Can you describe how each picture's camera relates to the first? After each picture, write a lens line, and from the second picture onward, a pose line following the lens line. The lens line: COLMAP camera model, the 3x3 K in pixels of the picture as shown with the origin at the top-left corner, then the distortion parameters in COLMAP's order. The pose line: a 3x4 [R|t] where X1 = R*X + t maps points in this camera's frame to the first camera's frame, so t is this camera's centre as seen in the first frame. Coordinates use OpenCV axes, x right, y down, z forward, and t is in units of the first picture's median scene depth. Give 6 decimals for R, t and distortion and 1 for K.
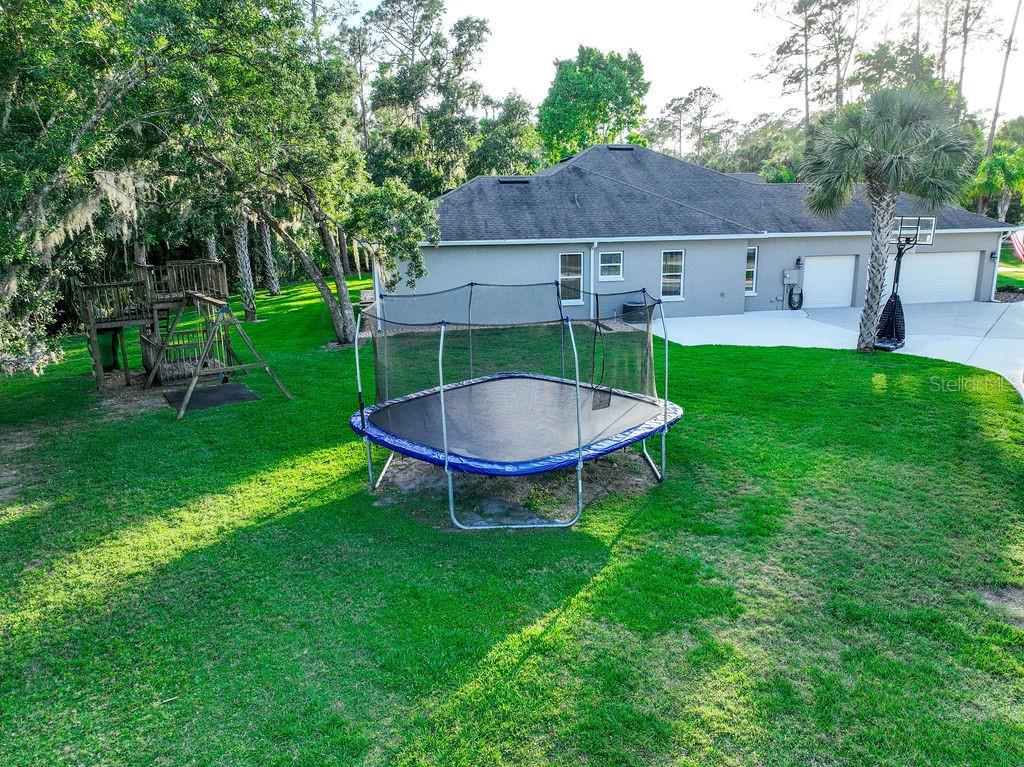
lens RADIAL K [[723.9, 0, 521.5], [0, 723.9, 385.2], [0, 0, 1]] dist [0.007951, 0.000744]
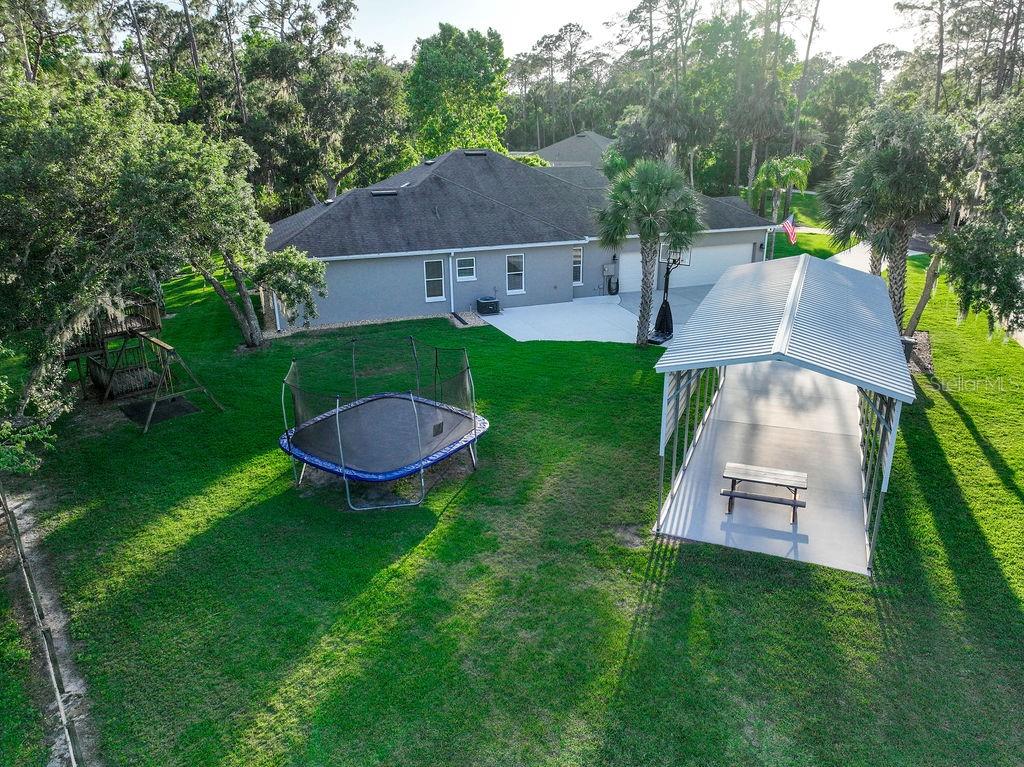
lens RADIAL K [[723.9, 0, 521.5], [0, 723.9, 385.2], [0, 0, 1]] dist [0.007951, 0.000744]
pose [[0.988231, -0.045825, 0.145946, 0.035601], [0.029211, 0.993050, 0.114008, -0.142181], [-0.150156, -0.108403, 0.982701, -0.365200]]
